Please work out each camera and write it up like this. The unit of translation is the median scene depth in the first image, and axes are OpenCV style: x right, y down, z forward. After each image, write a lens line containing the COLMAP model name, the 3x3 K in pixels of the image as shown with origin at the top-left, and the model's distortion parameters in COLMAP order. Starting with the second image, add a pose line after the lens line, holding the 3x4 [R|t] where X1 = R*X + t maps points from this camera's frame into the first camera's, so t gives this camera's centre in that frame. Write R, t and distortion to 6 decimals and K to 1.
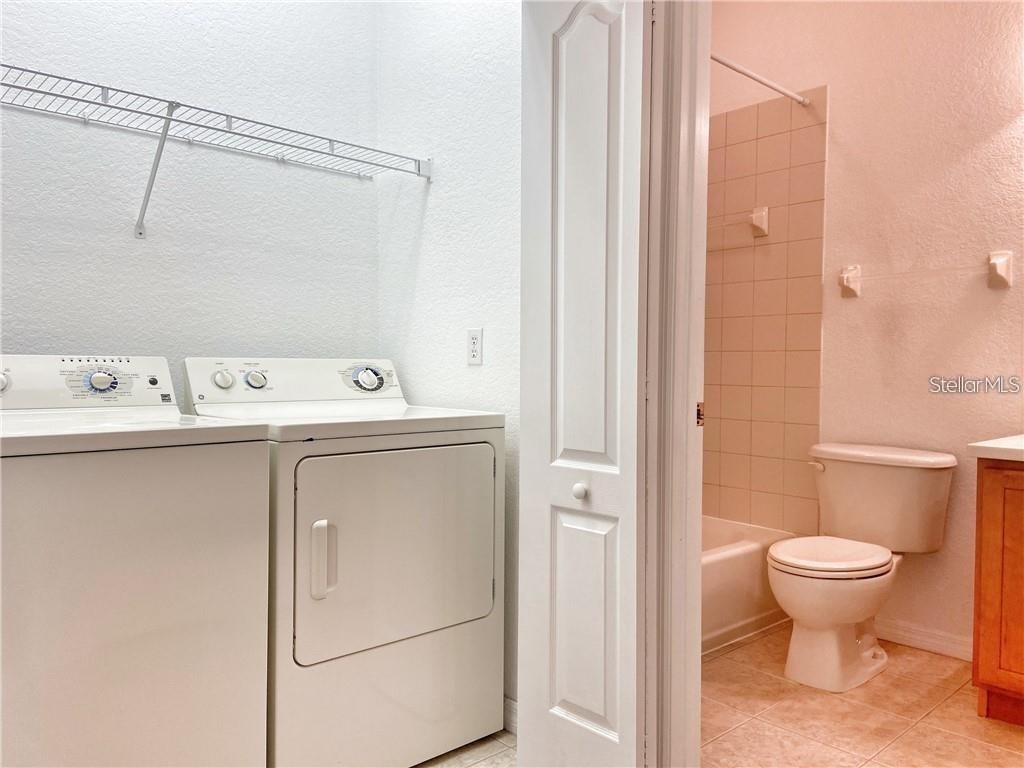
lens RADIAL K [[770.7, 0, 507.4], [0, 770.7, 383.7], [0, 0, 1]] dist [0.102731, -0.105019]
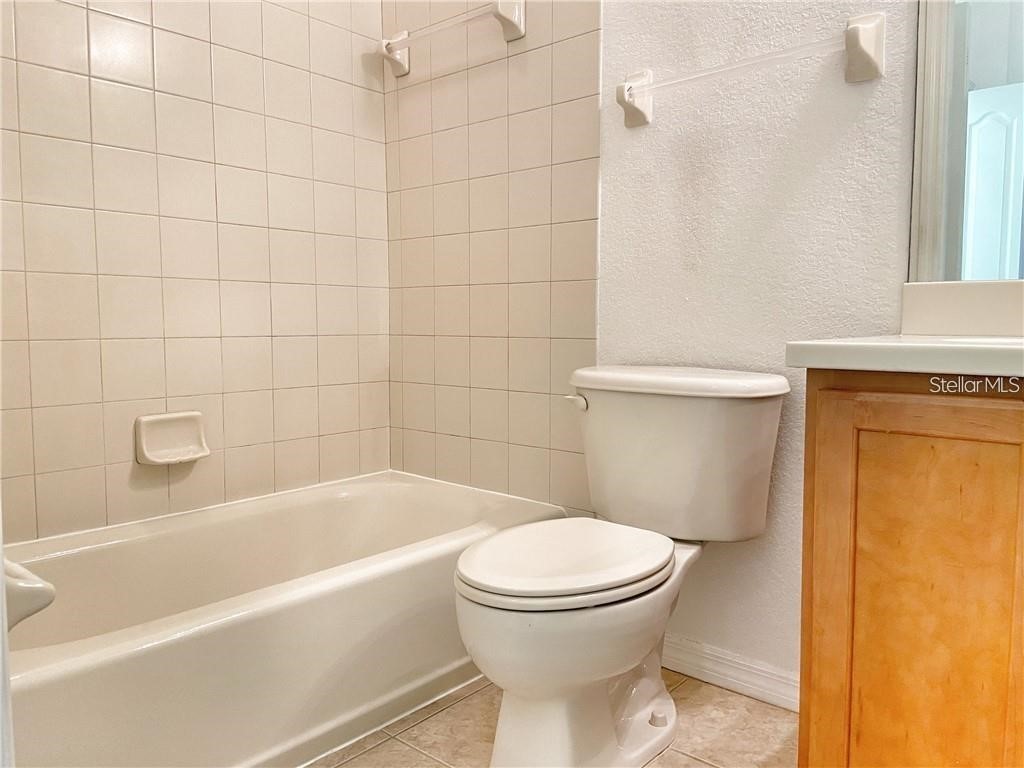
lens RADIAL K [[770.7, 0, 490.8], [0, 770.7, 379.0], [0, 0, 1]] dist [0.102731, -0.105019]
pose [[0.994906, -0.018152, 0.099161, 0.291414], [0.012735, 0.998406, 0.054991, 0.058572], [-0.100001, -0.053448, 0.993551, 0.444735]]
